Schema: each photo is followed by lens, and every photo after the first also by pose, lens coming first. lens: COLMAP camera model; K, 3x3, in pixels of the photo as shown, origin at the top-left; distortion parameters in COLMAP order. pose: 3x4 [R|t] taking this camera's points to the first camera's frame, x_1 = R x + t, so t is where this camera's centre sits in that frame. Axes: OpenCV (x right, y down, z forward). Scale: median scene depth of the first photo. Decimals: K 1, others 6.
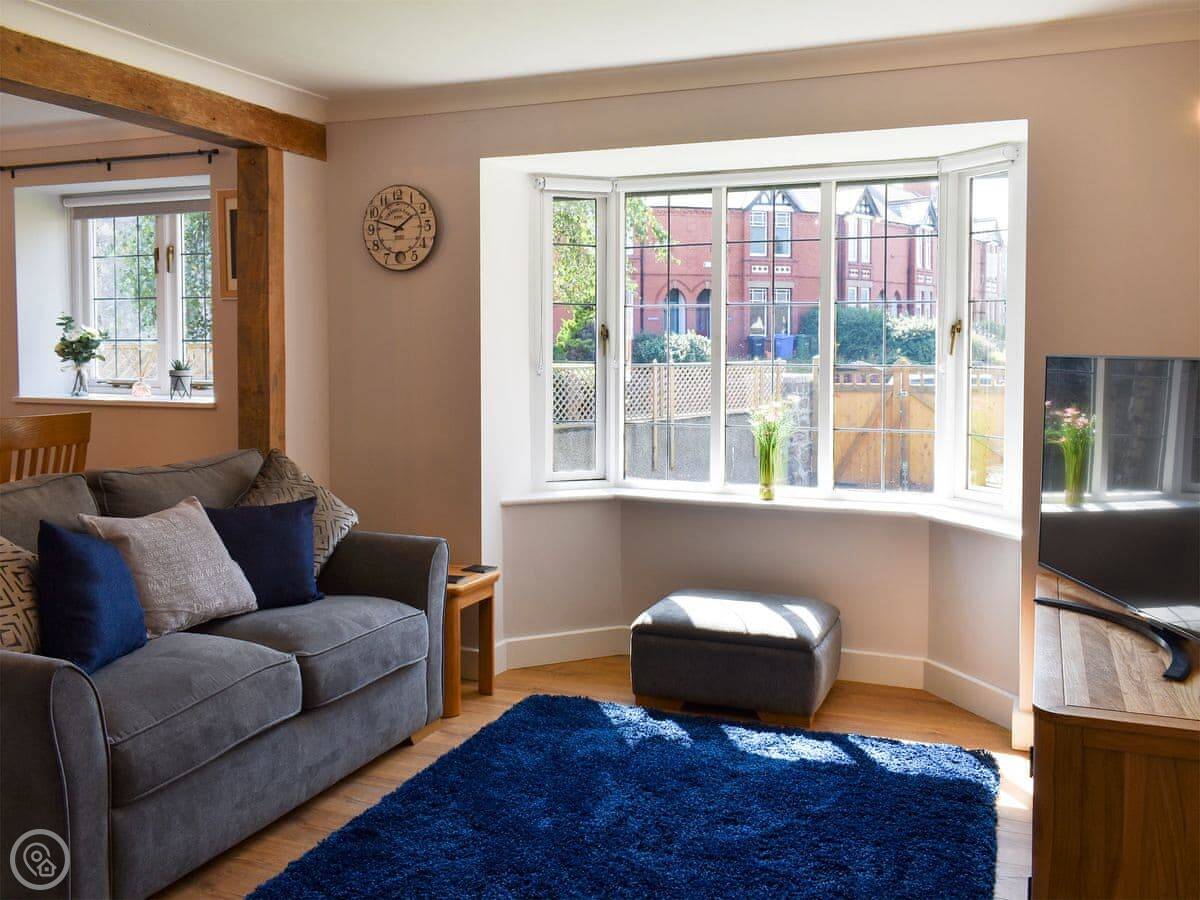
lens RADIAL K [[1093.6, 0, 600.2], [0, 1093.6, 382.8], [0, 0, 1]] dist [0.002971, -0.002670]
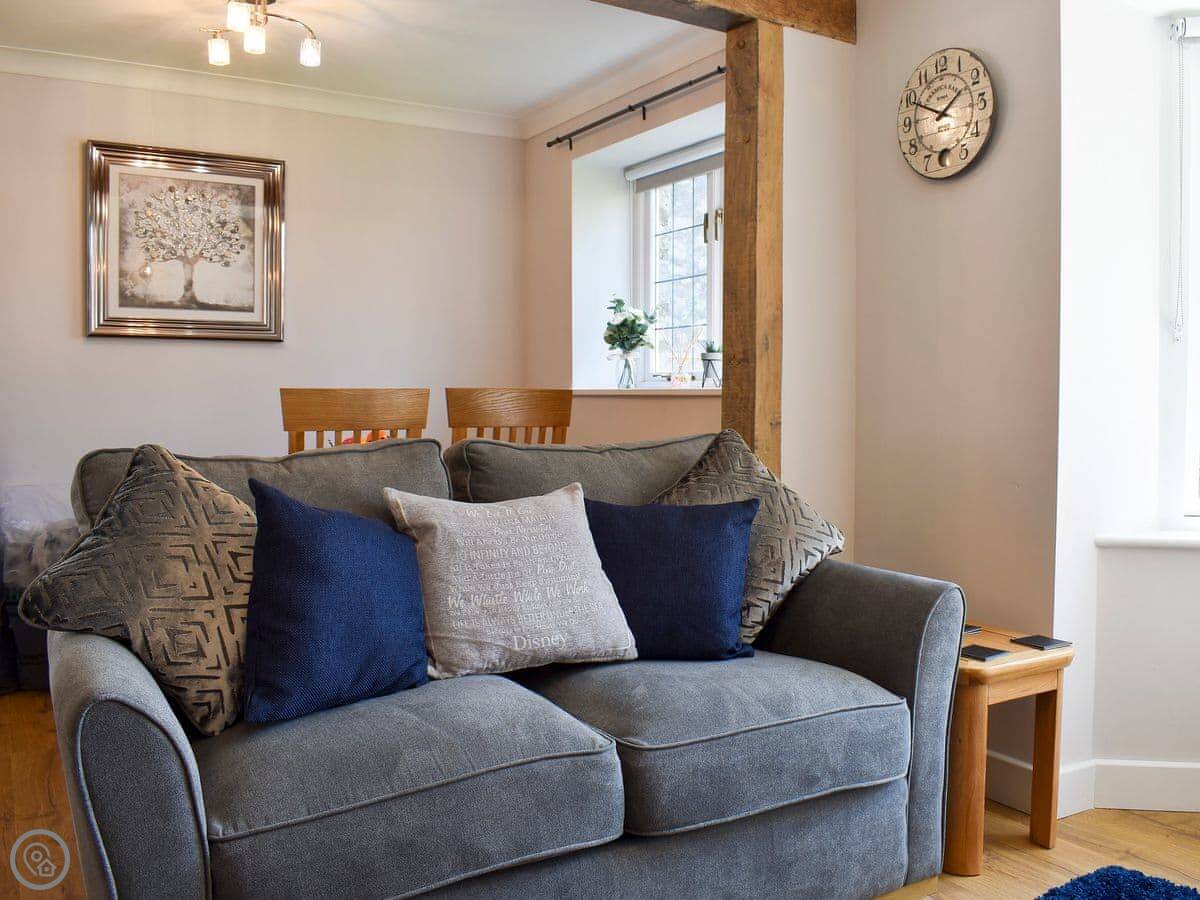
lens RADIAL K [[1063.5, 0, 664.1], [0, 1063.5, 446.2], [0, 0, 1]] dist [-0.096040, 0.008719]
pose [[0.821406, 0.029962, -0.569557, 0.046310], [-0.027184, 0.999541, 0.013377, 0.058289], [0.569696, 0.004495, 0.821843, 0.399037]]
